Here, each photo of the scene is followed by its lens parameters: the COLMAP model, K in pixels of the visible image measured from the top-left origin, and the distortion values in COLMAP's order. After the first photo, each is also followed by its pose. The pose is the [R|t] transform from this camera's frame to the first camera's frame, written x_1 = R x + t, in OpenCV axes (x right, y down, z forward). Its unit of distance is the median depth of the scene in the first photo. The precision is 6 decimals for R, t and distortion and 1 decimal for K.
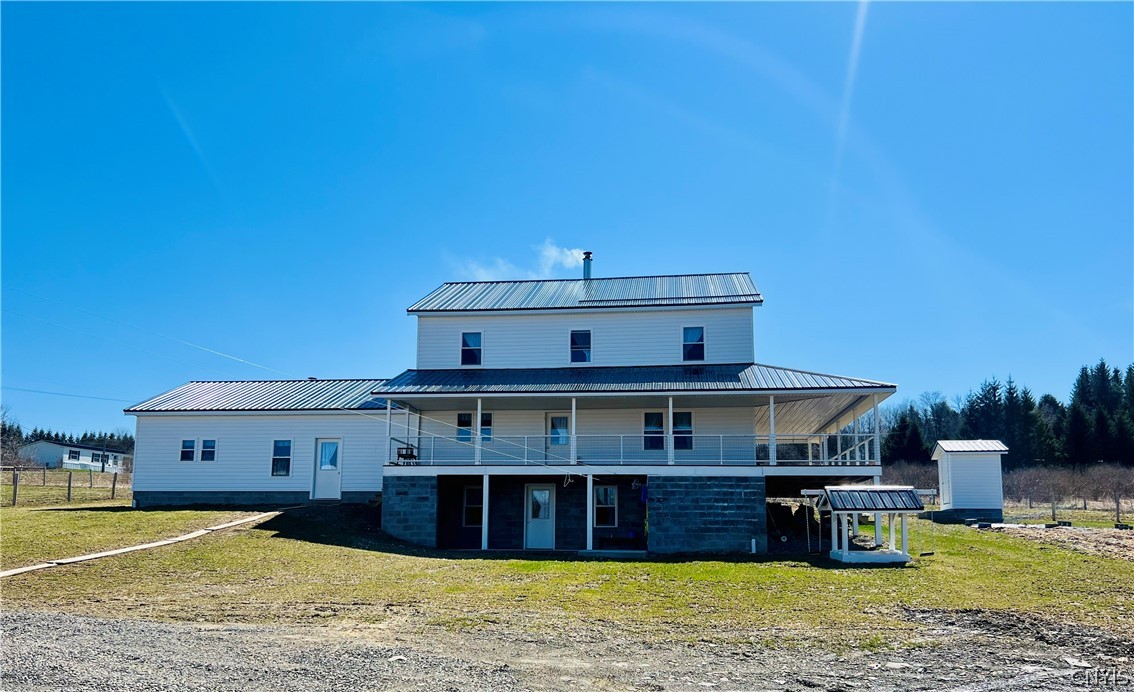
lens RADIAL K [[873.2, 0, 570.8], [0, 873.2, 422.8], [0, 0, 1]] dist [0.076226, -0.013919]
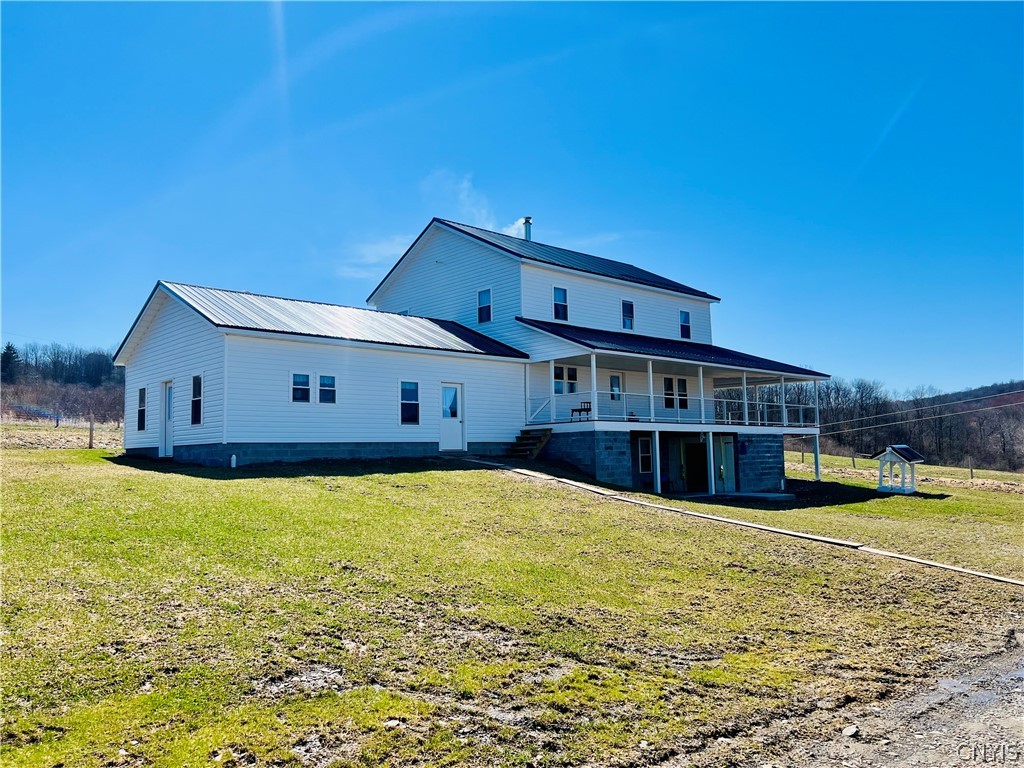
lens RADIAL K [[773.4, 0, 512.4], [0, 773.4, 380.2], [0, 0, 1]] dist [0.048810, -0.014806]
pose [[0.638699, 0.055334, 0.767465, -0.889245], [-0.081507, 0.996665, -0.004027, 0.013745], [-0.765128, -0.059982, 0.641079, 0.477445]]
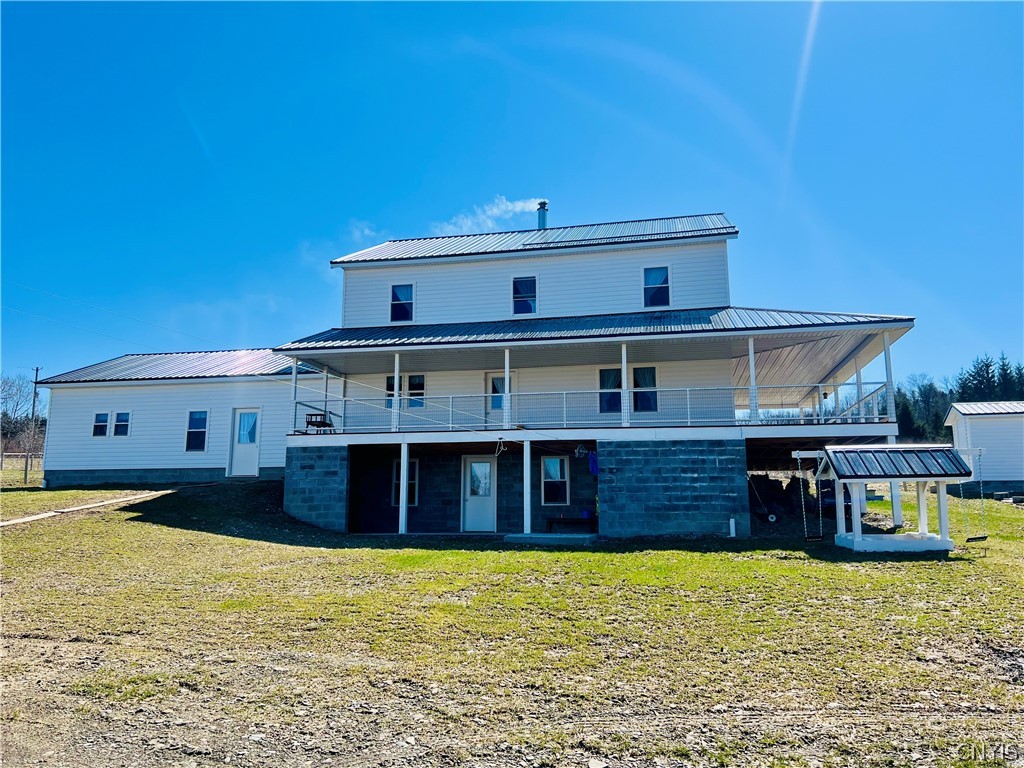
lens RADIAL K [[773.4, 0, 514.7], [0, 773.4, 387.7], [0, 0, 1]] dist [0.048810, -0.014806]
pose [[0.996224, -0.021024, -0.084242, 0.066022], [0.018098, 0.999211, -0.035351, 0.031685], [0.084918, 0.033693, 0.995818, 0.249694]]
